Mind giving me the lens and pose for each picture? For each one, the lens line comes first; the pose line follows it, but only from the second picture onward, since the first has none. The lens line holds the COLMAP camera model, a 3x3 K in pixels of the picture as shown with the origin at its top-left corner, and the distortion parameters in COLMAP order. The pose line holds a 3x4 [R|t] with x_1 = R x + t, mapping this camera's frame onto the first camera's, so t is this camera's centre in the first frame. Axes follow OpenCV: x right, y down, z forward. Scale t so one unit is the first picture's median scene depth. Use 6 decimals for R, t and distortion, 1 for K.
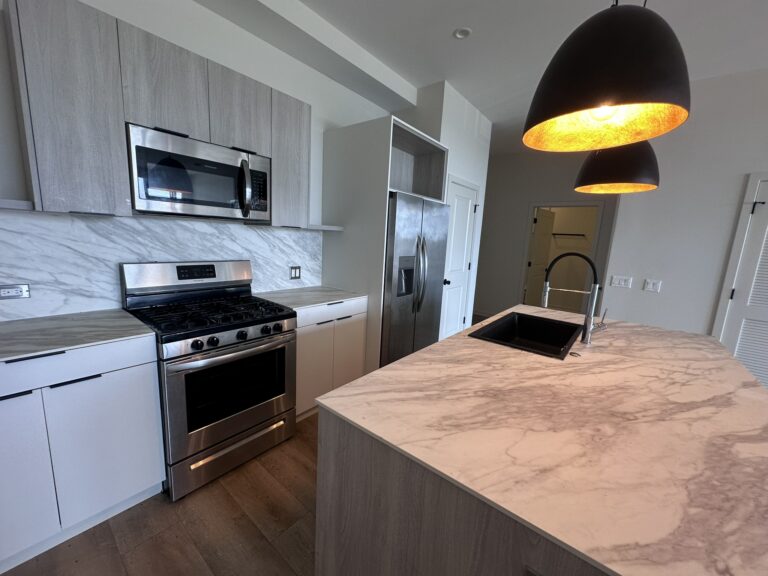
lens RADIAL K [[307.2, 0, 382.1], [0, 307.2, 286.0], [0, 0, 1]] dist [0.000572, 0.000329]
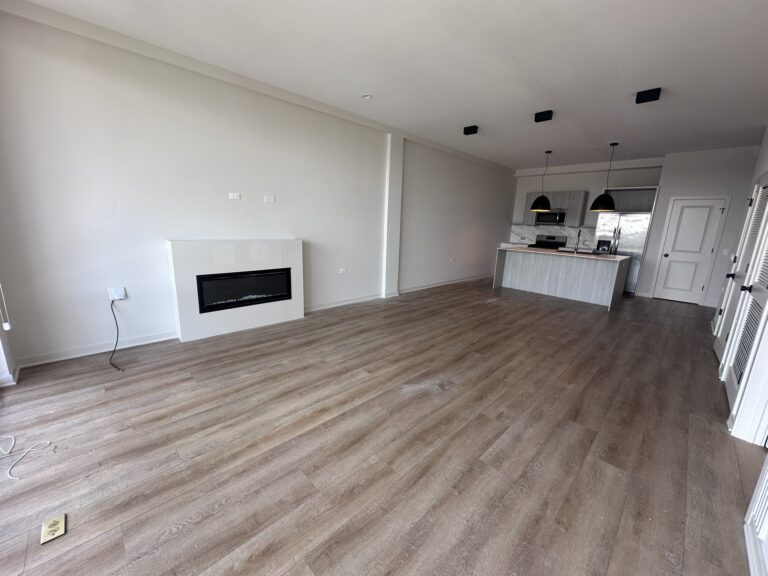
lens RADIAL K [[307.2, 0, 382.1], [0, 307.2, 286.0], [0, 0, 1]] dist [0.000572, 0.000329]
pose [[-0.114692, 0.150949, -0.981866, 4.141520], [-0.209989, 0.962370, 0.172481, 0.368711], [0.970953, 0.225963, -0.078679, -0.794267]]
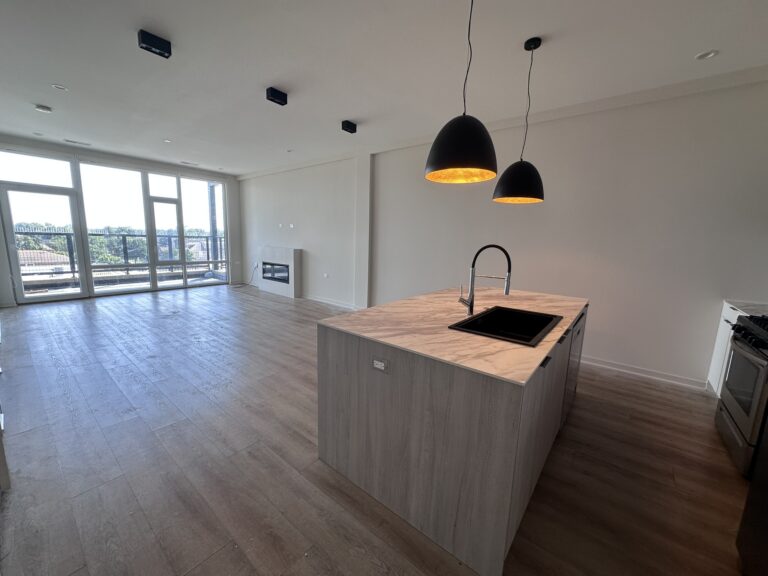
lens RADIAL K [[307.2, 0, 382.1], [0, 307.2, 286.0], [0, 0, 1]] dist [0.000572, 0.000329]
pose [[-0.996377, -0.083813, -0.014457, 0.905282], [-0.084056, 0.944451, 0.317722, -0.269443], [-0.012975, 0.317786, -0.948074, 1.949282]]
